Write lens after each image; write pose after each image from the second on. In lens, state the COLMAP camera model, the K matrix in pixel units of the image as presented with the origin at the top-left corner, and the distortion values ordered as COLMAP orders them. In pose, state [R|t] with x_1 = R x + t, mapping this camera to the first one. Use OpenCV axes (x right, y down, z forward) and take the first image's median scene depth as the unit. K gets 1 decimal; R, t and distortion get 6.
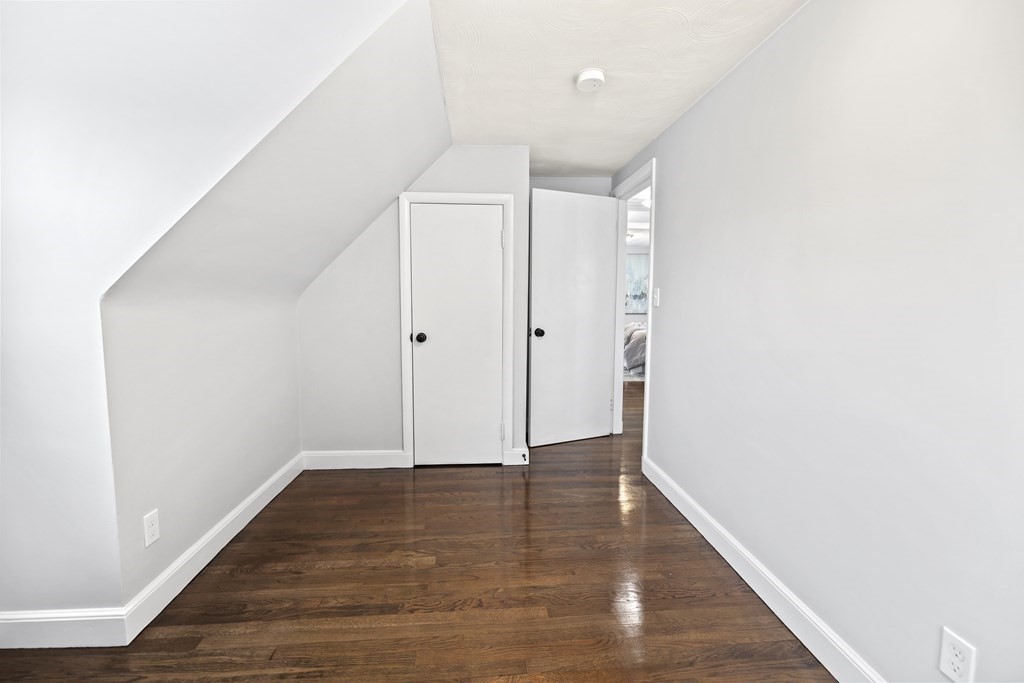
lens RADIAL K [[434.8, 0, 512.0], [0, 434.8, 341.5], [0, 0, 1]] dist [0.052381, 0.000133]
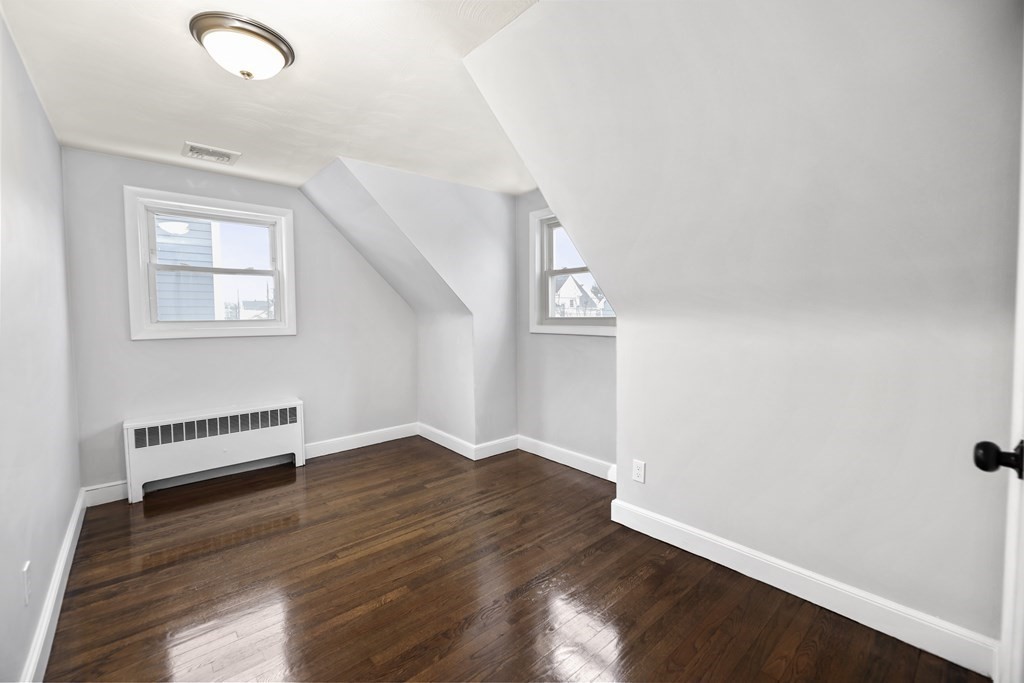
lens RADIAL K [[434.8, 0, 512.0], [0, 434.8, 341.5], [0, 0, 1]] dist [0.052381, 0.000133]
pose [[-0.800185, 0.038819, -0.598496, 0.362456], [-0.052898, 0.989446, 0.134900, -0.175070], [0.597416, 0.139605, -0.789687, 1.738185]]
